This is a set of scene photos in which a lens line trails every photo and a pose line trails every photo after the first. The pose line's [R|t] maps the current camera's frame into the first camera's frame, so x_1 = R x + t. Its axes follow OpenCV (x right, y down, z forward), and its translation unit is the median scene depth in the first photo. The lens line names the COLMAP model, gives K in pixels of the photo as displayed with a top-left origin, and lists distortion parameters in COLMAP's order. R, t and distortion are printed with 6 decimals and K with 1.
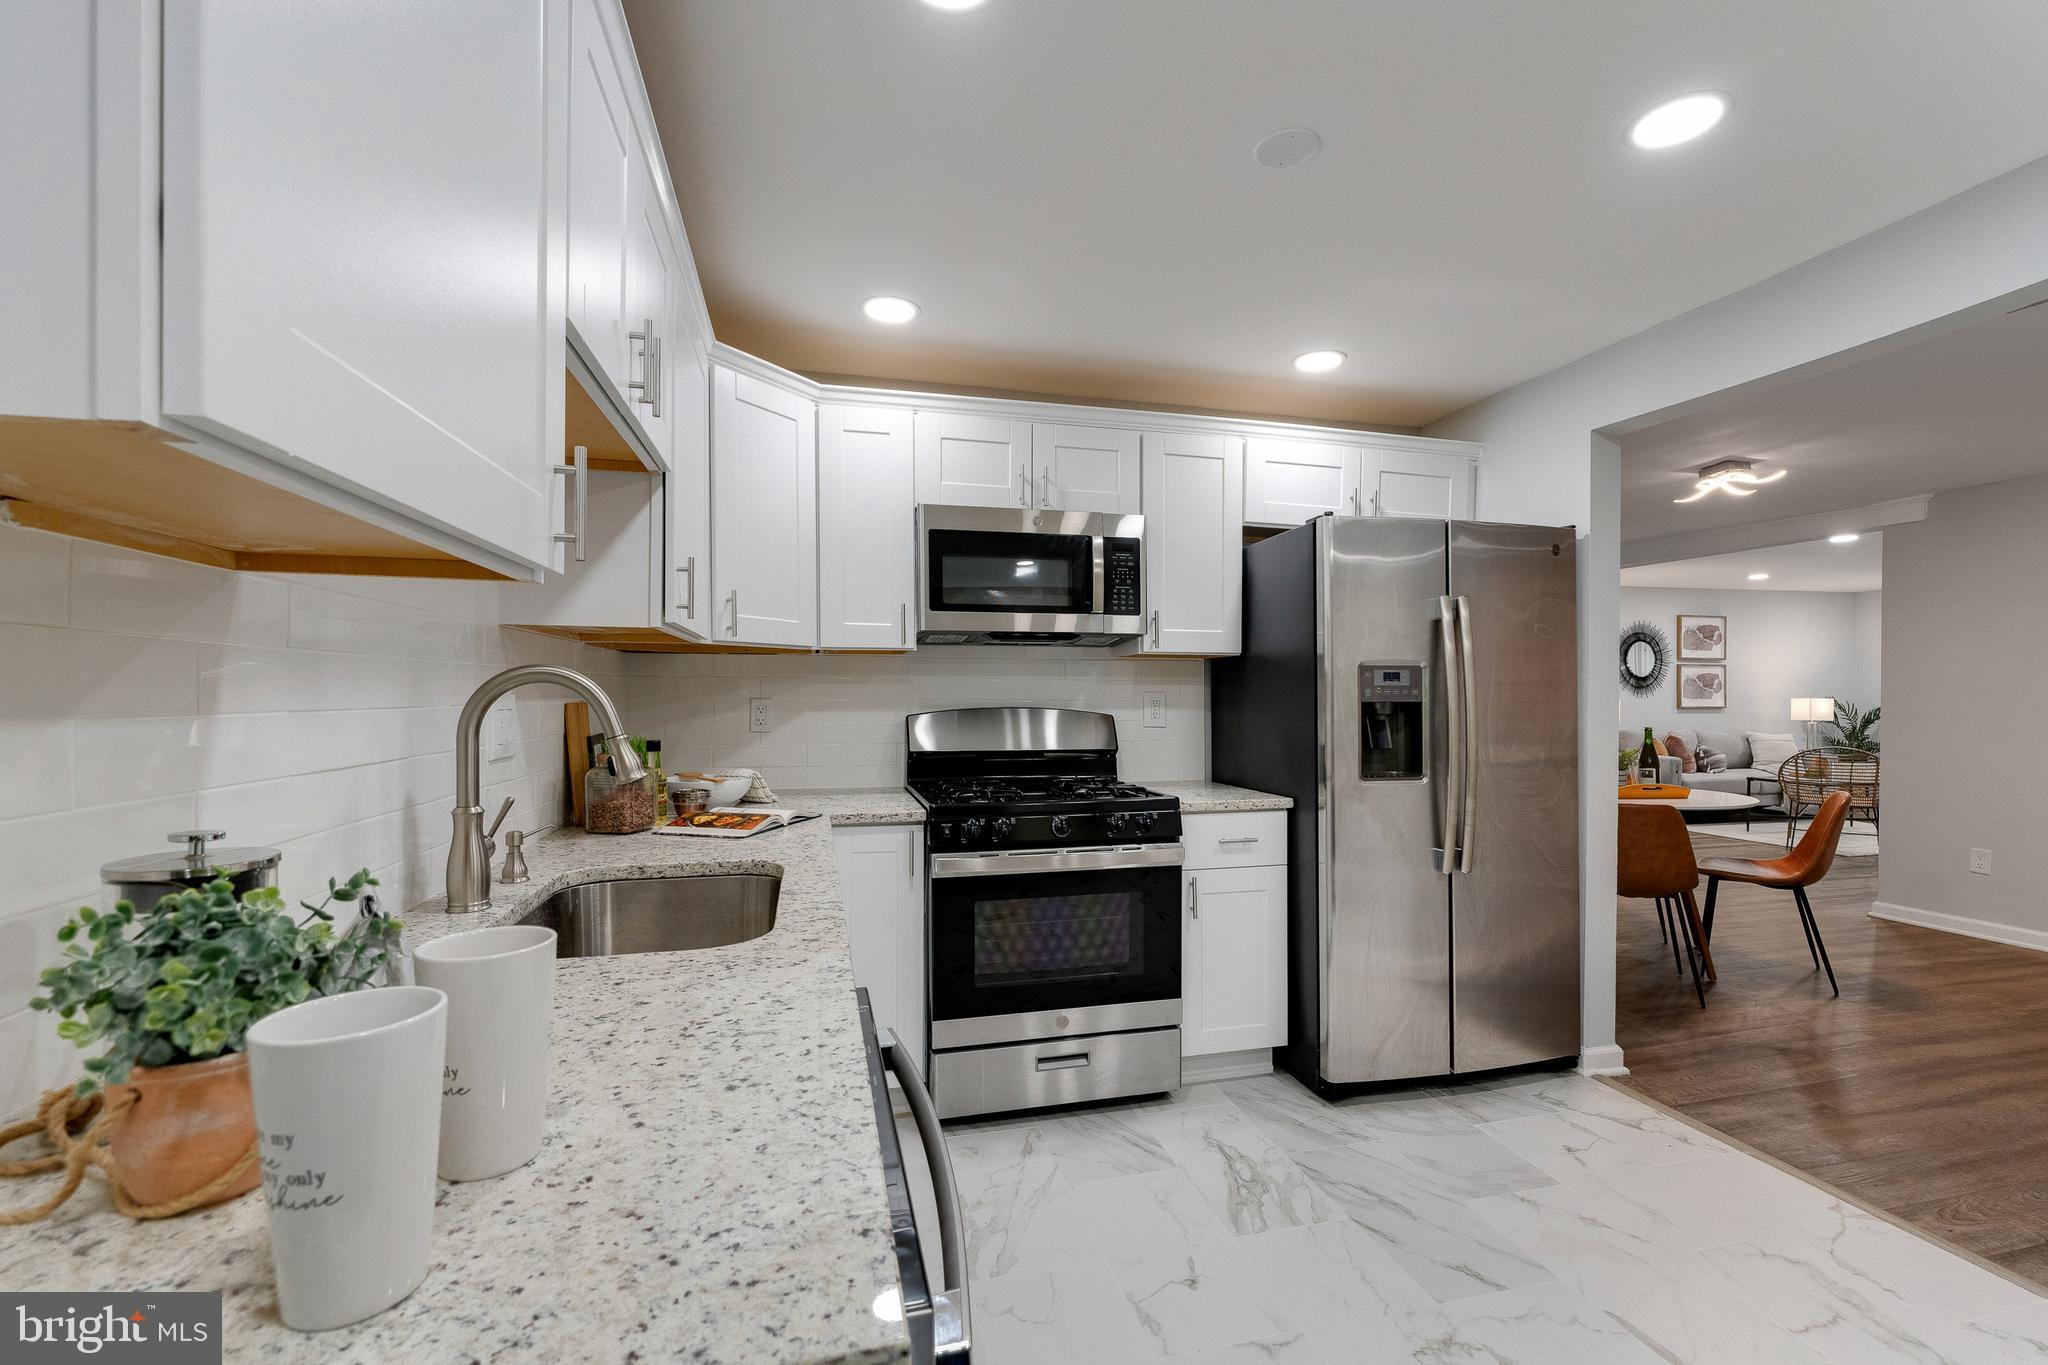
lens RADIAL K [[859.8, 0, 1019.1], [0, 859.8, 706.7], [0, 0, 1]] dist [-0.003899, -0.000969]
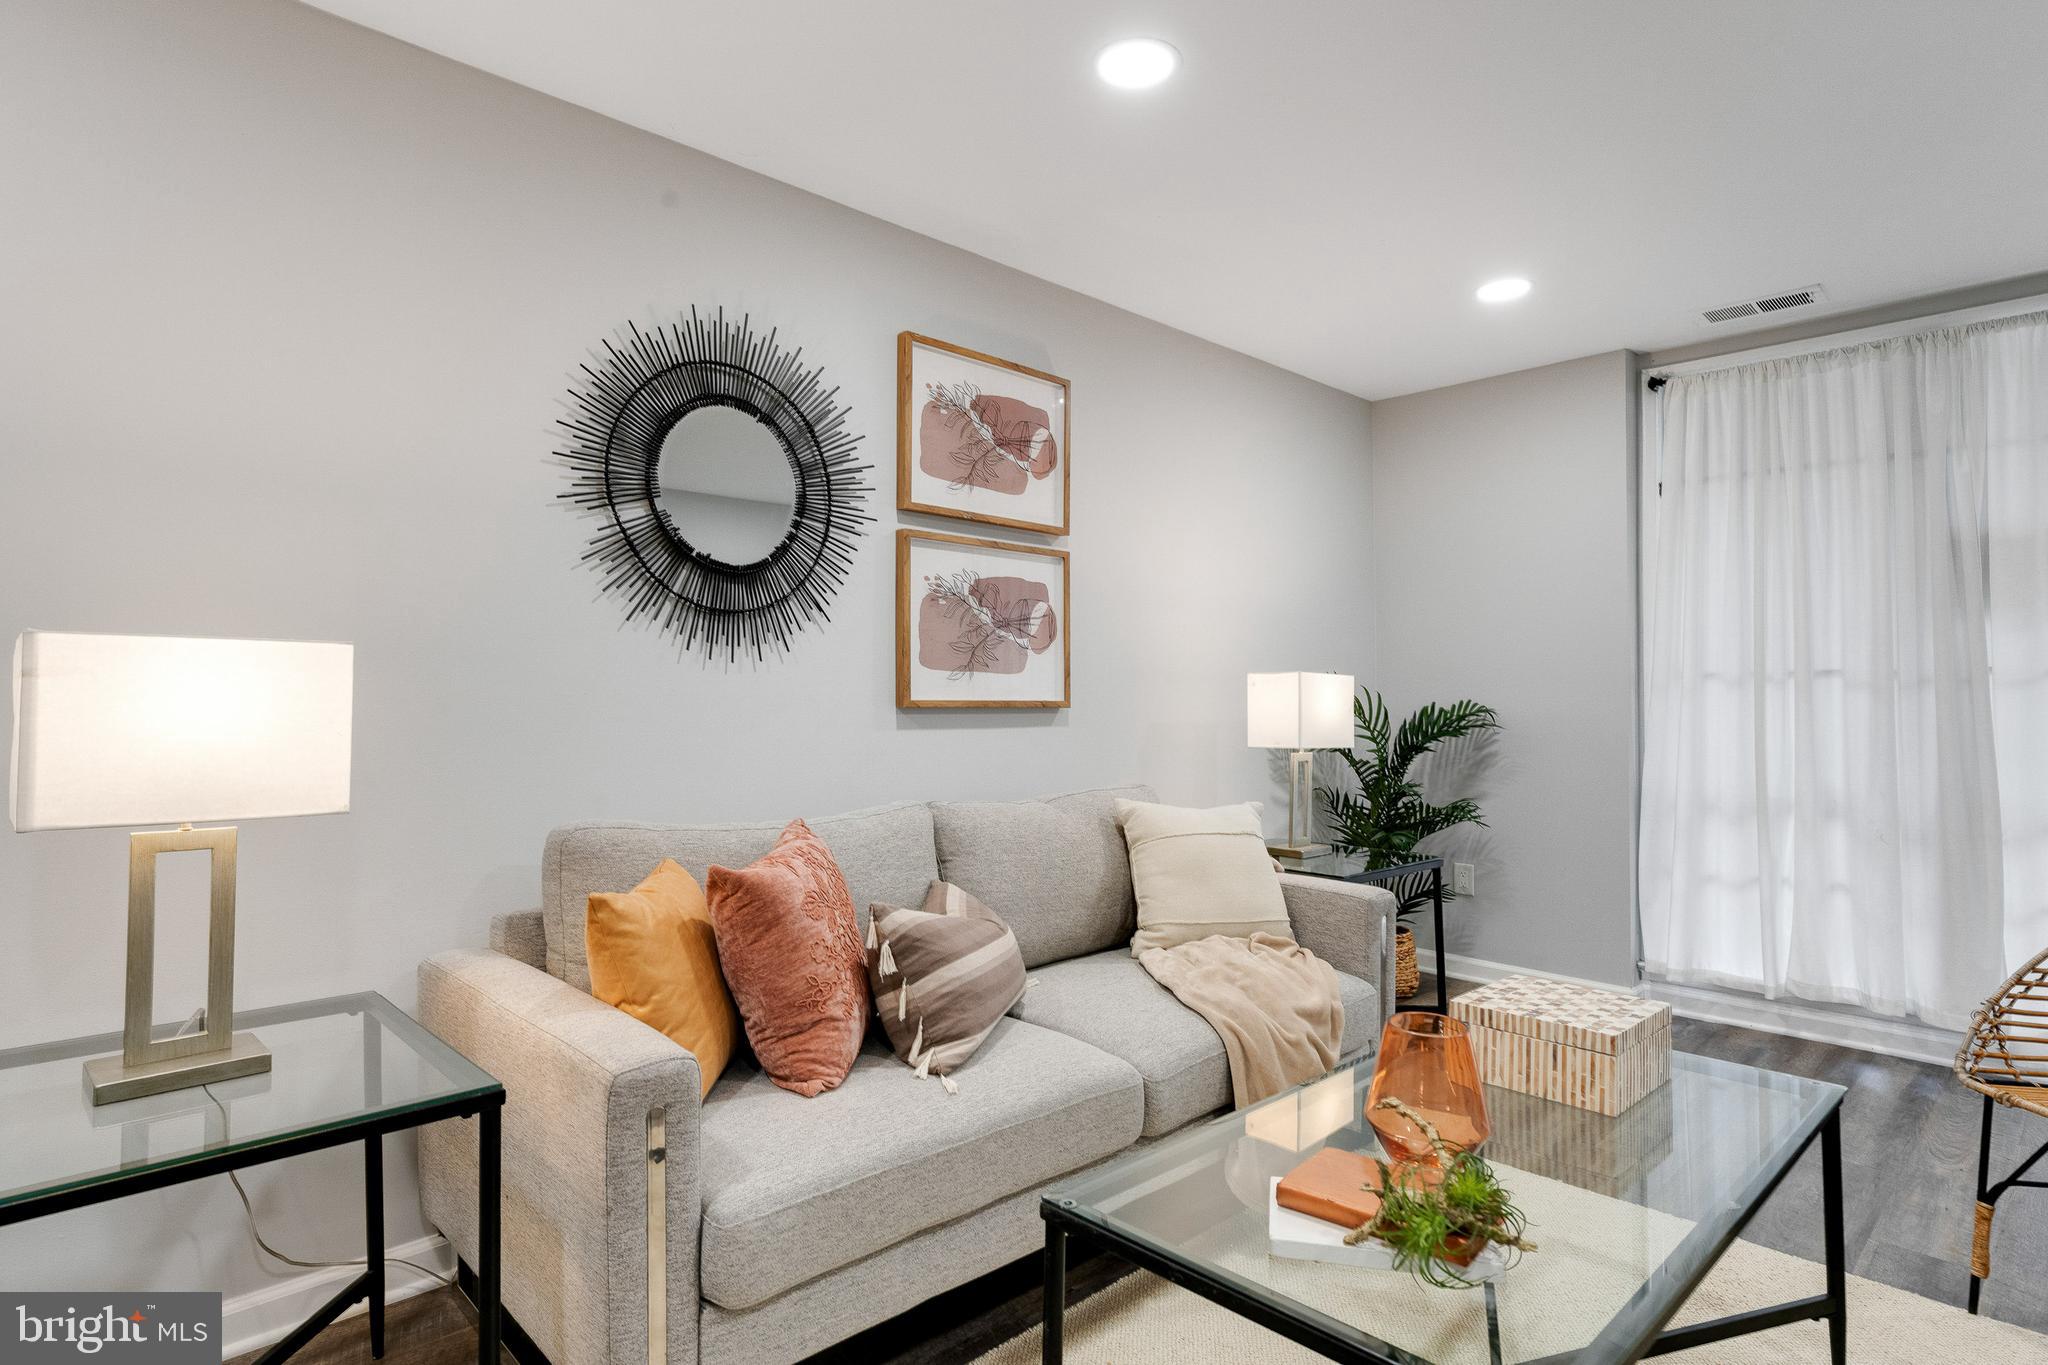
lens RADIAL K [[1114.1, 0, 1018.3], [0, 1114.1, 676.0], [0, 0, 1]] dist [-0.004804, -0.000509]
pose [[0.852922, 0.012663, 0.521884, 2.017939], [0.004851, 0.999470, -0.032178, 0.009686], [-0.522015, 0.029977, 0.852409, 2.273326]]
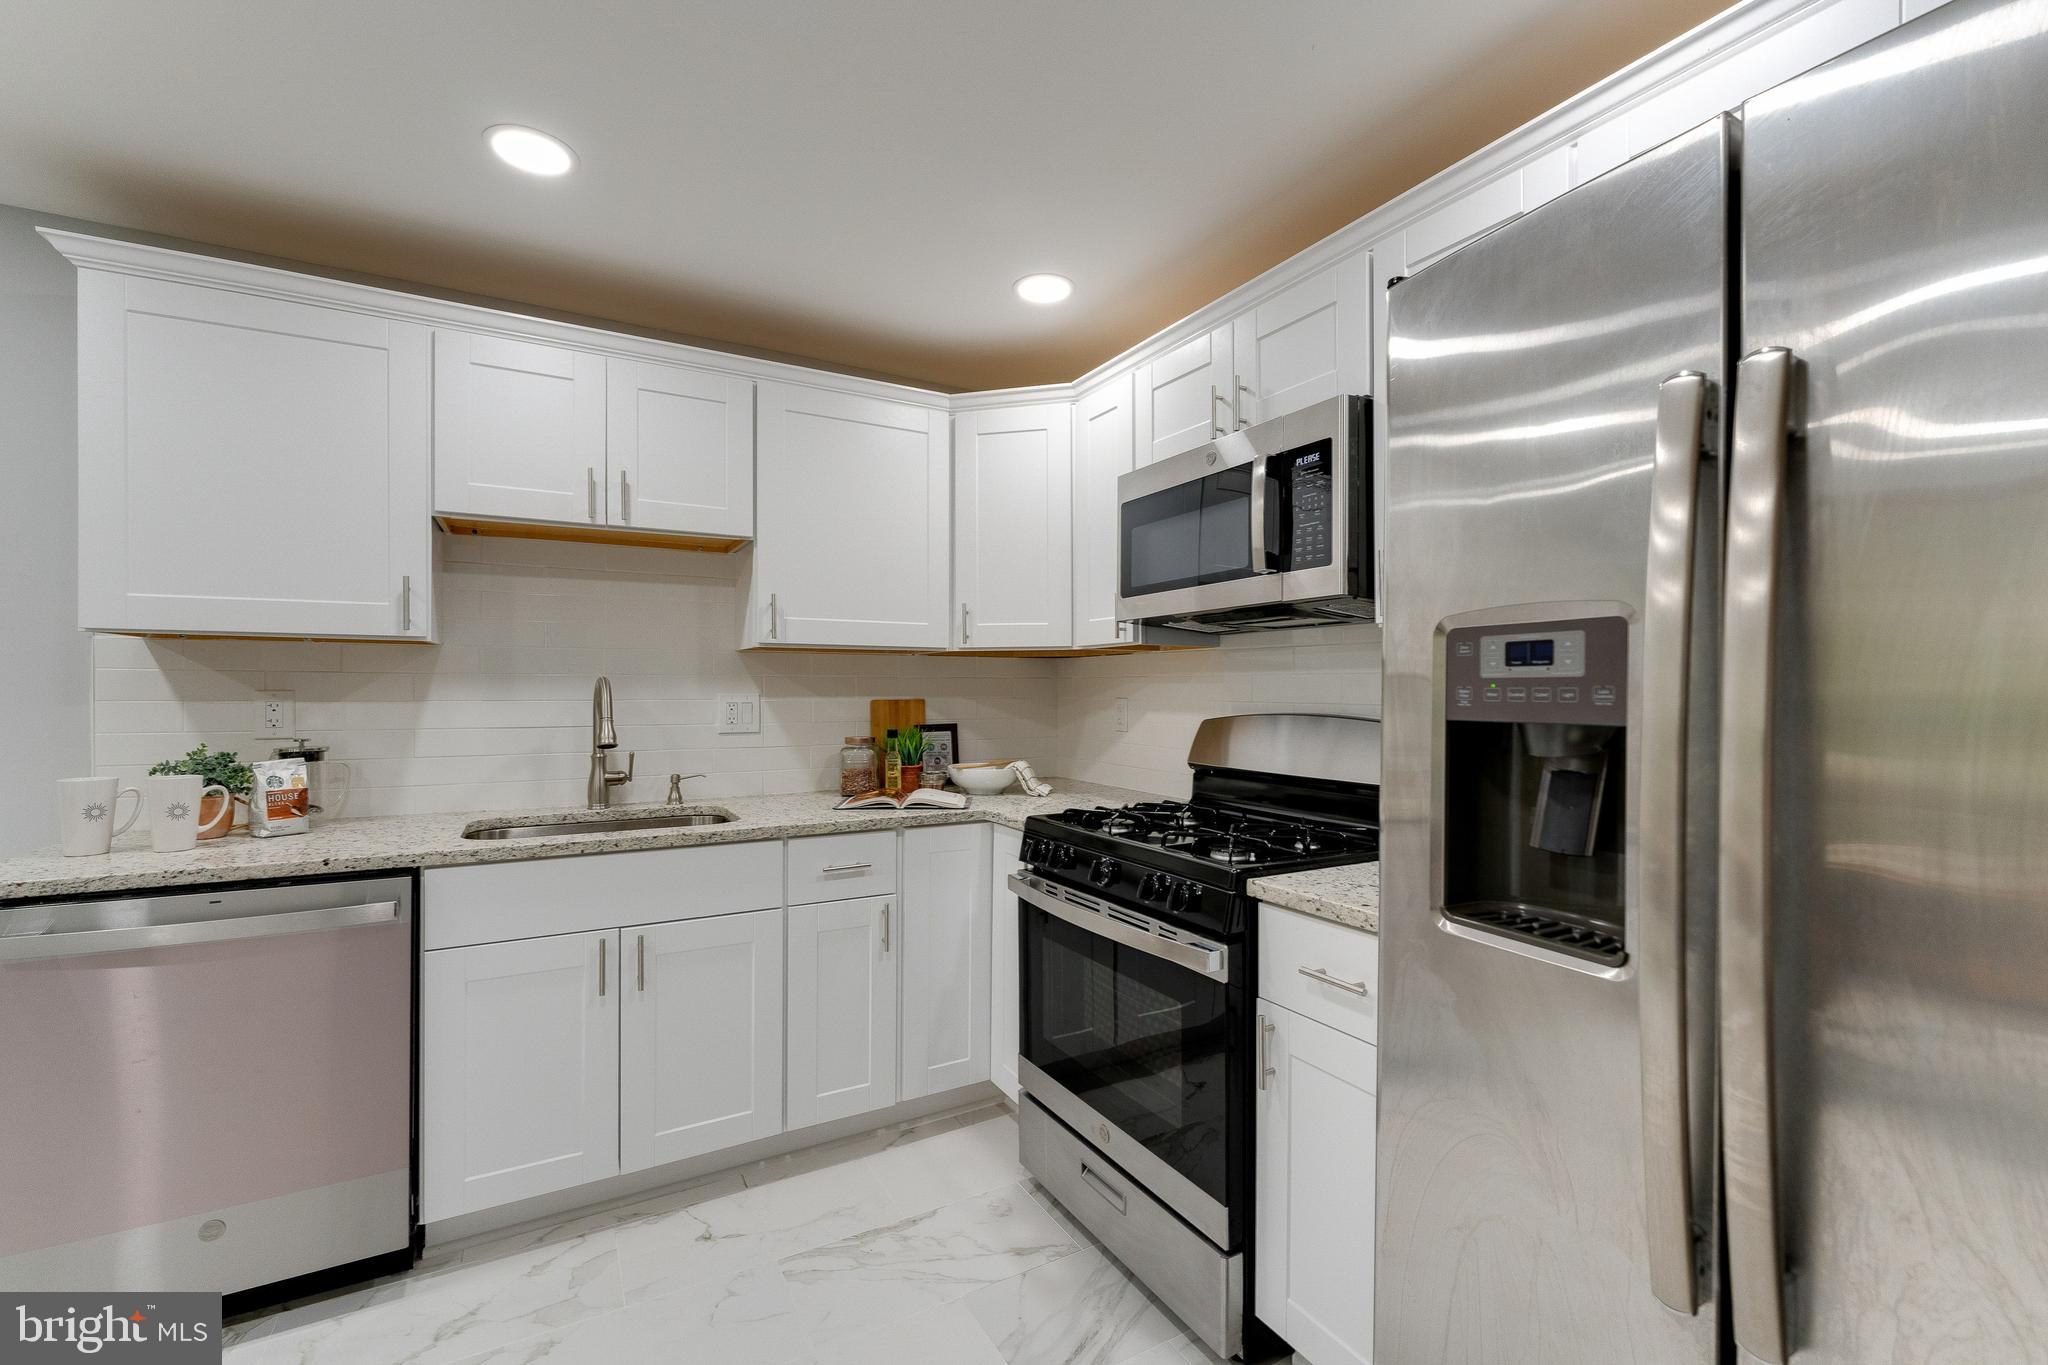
lens RADIAL K [[859.8, 0, 1050.5], [0, 859.8, 690.1], [0, 0, 1]] dist [-0.003899, -0.000969]
pose [[0.293299, 0.000676, -0.956021, 0.636819], [-0.018032, 0.999826, -0.004825, -0.012333], [0.955851, 0.018655, 0.293260, 0.618324]]
